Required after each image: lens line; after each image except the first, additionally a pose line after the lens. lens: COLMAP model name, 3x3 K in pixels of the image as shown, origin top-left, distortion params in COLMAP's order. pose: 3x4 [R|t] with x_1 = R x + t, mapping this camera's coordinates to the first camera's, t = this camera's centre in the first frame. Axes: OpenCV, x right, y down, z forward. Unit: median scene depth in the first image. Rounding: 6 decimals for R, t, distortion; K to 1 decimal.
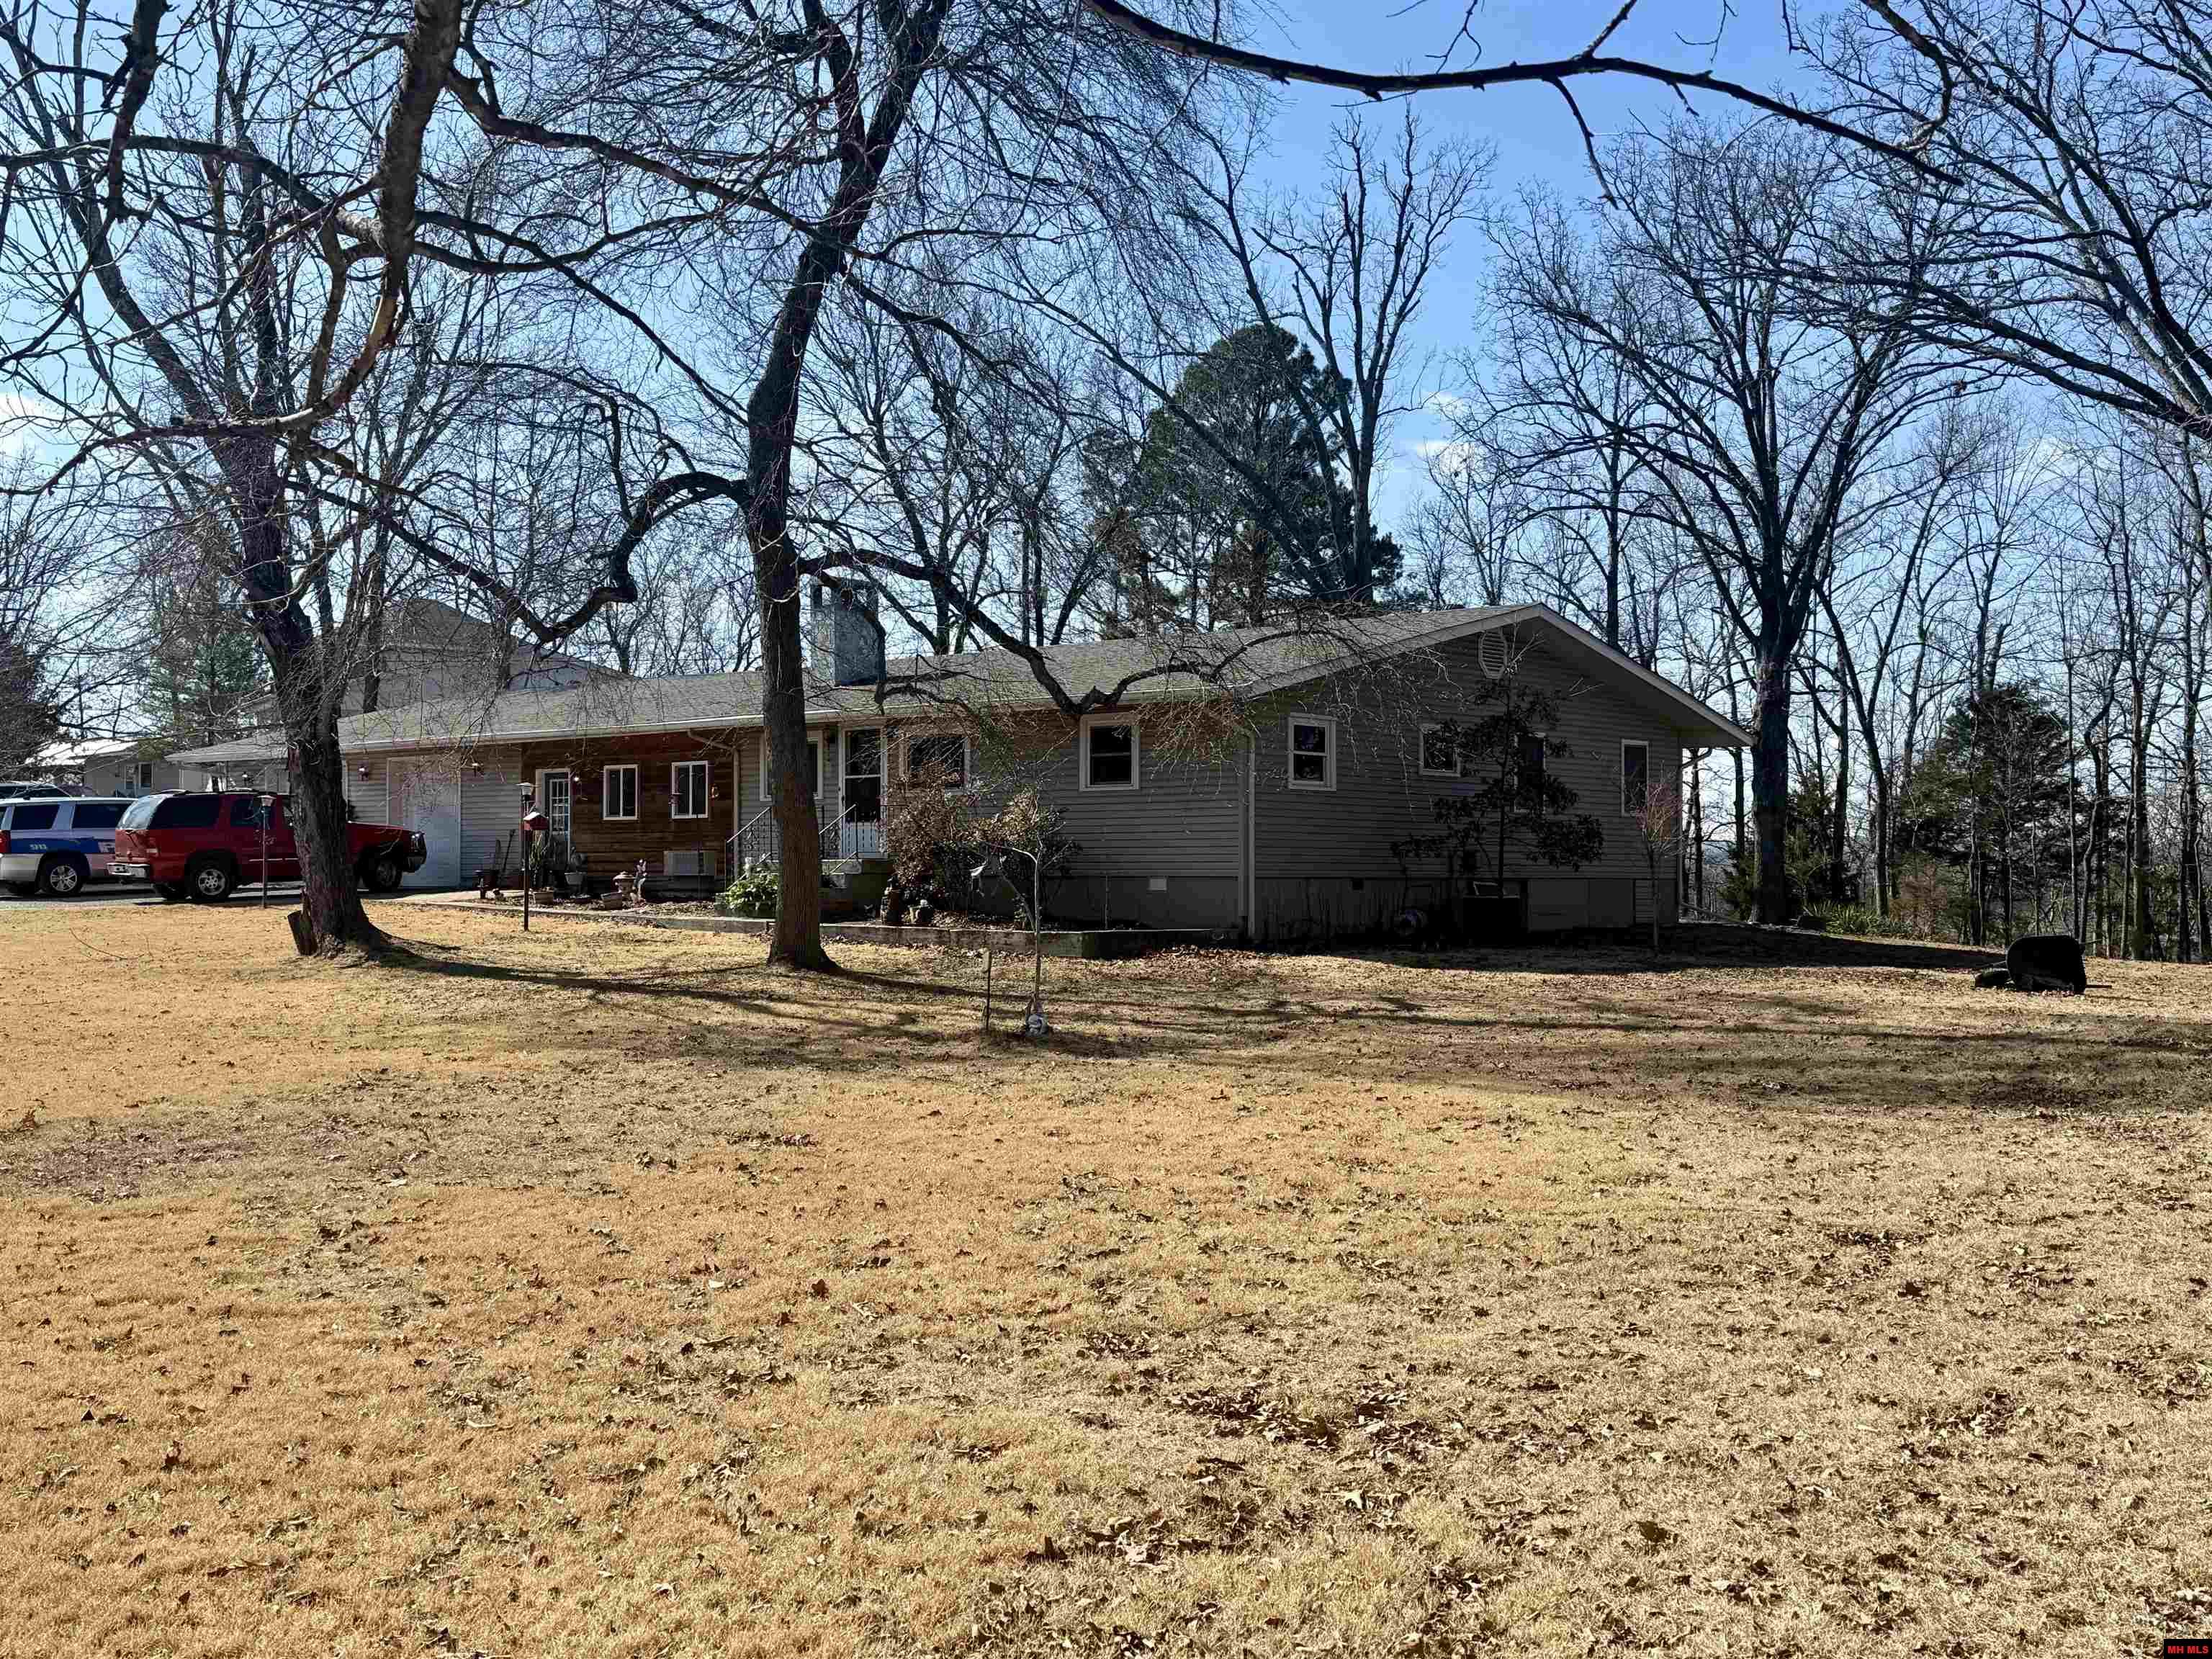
lens RADIAL K [[2310.1, 0, 1103.6], [0, 2310.1, 840.2], [0, 0, 1]] dist [0.137228, 0.000000]
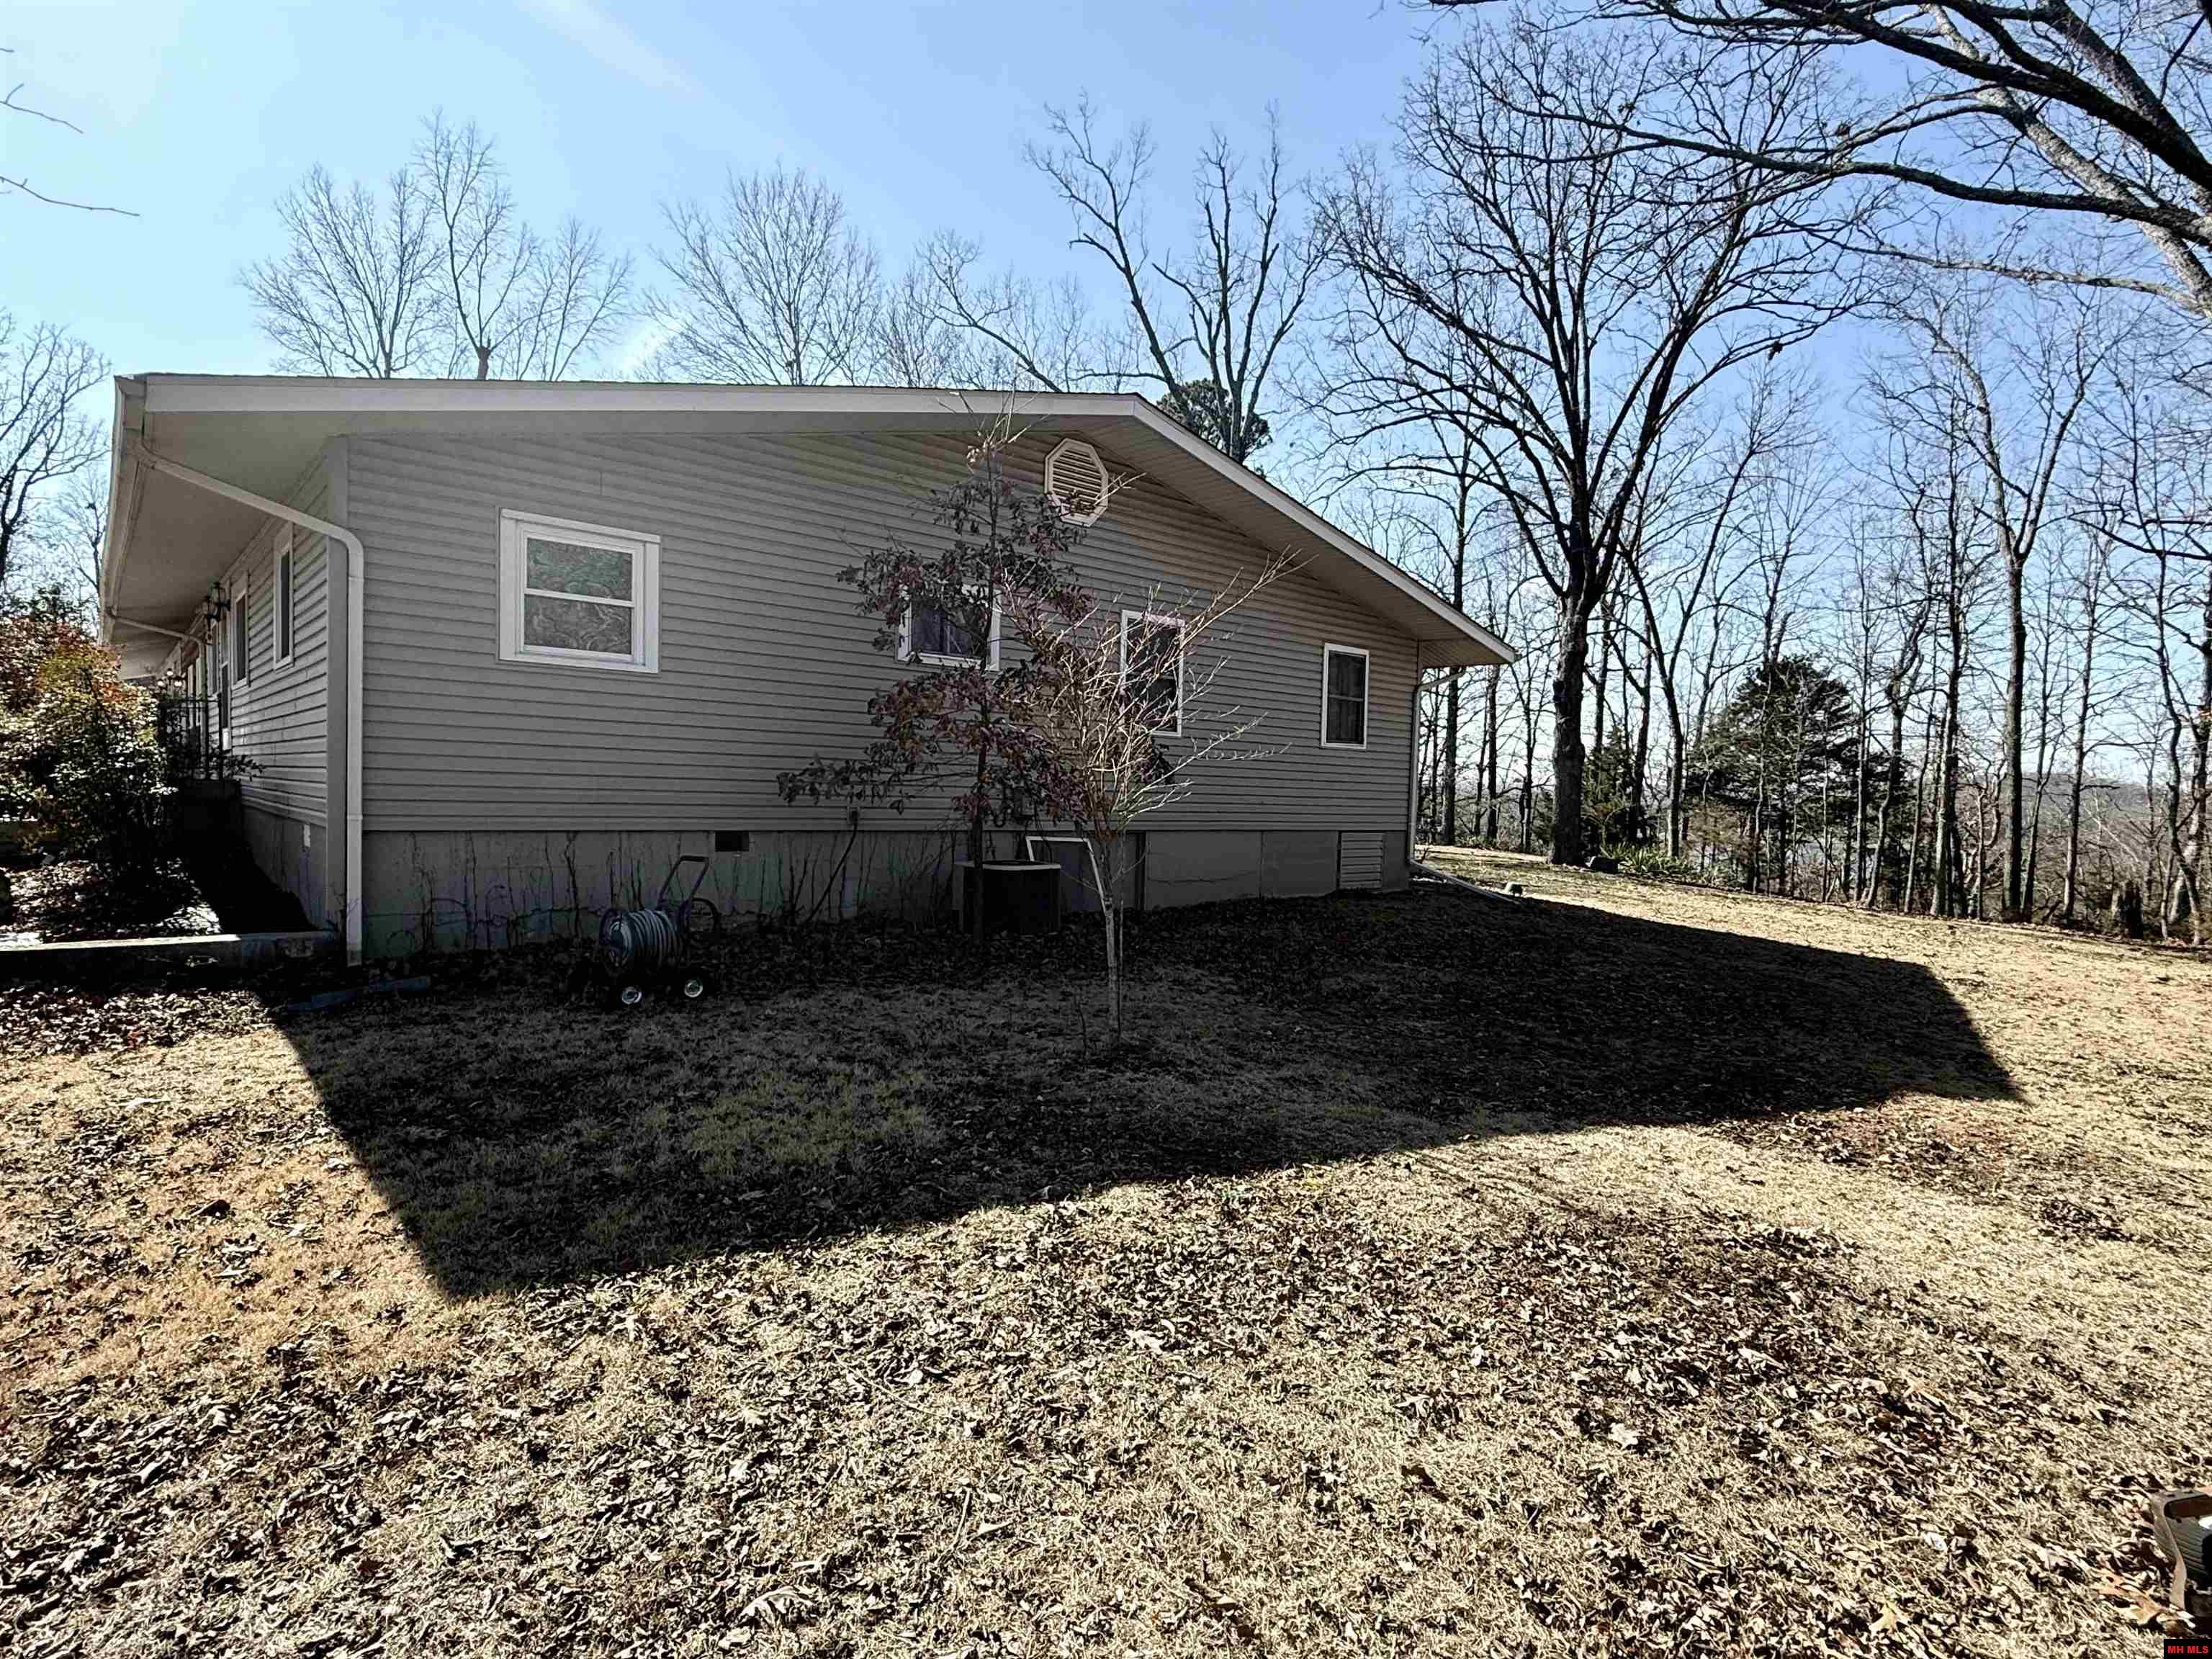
lens RADIAL K [[1160.8, 0, 1111.4], [0, 1160.8, 819.7], [0, 0, 1]] dist [-0.006532, -0.000149]
pose [[0.990880, 0.033121, -0.130609, 0.137127], [-0.027871, 0.998736, 0.041824, -0.000660], [0.131830, -0.037803, 0.990551, 0.415686]]
